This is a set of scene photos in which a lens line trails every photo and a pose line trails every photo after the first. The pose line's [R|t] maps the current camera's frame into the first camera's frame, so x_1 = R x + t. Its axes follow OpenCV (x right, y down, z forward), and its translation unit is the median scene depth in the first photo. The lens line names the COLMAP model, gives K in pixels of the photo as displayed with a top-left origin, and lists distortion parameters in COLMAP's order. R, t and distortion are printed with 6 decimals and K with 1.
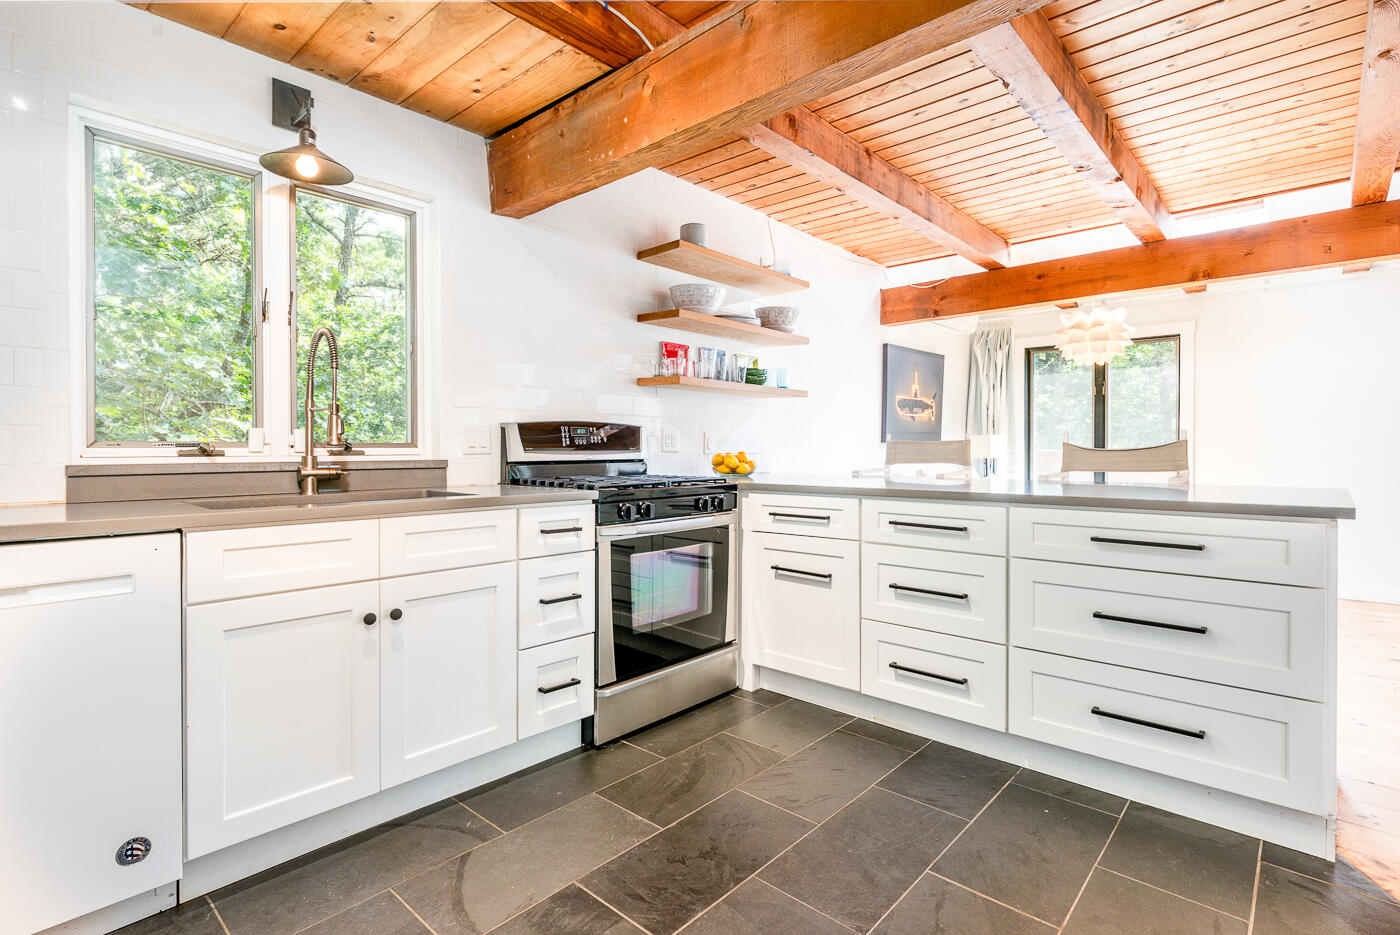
lens RADIAL K [[682.0, 0, 701.7], [0, 682.0, 456.4], [0, 0, 1]] dist [-0.001083, -0.000223]
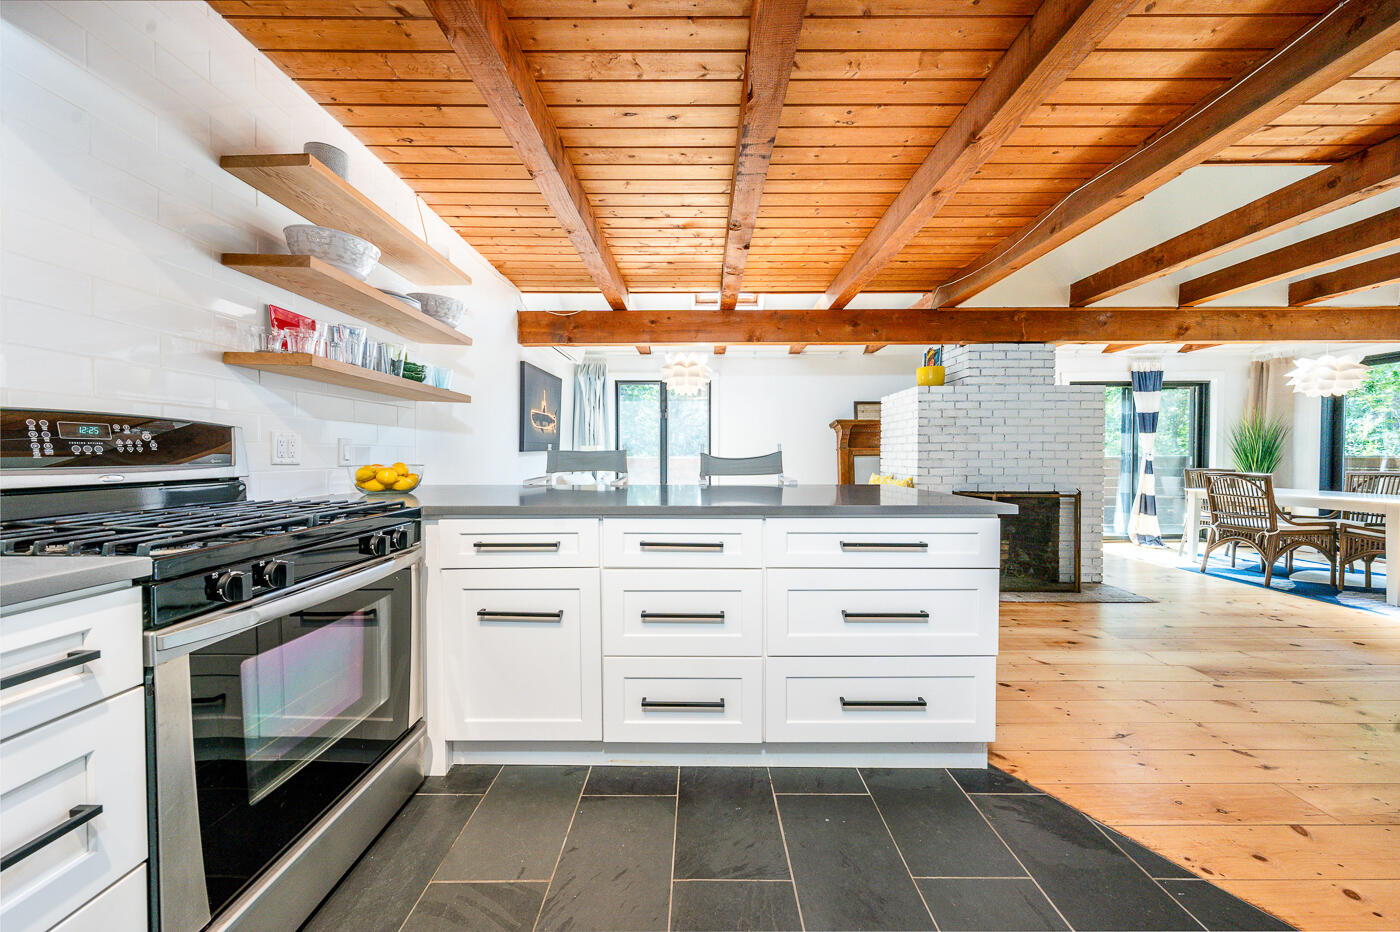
lens RADIAL K [[488.6, 0, 699.3], [0, 488.6, 465.2], [0, 0, 1]] dist [-0.006996, 0.000250]
pose [[0.745249, -0.013703, 0.666645, -0.069160], [0.007725, 0.999899, 0.011917, -0.009737], [-0.666741, -0.003732, 0.745280, 0.377165]]
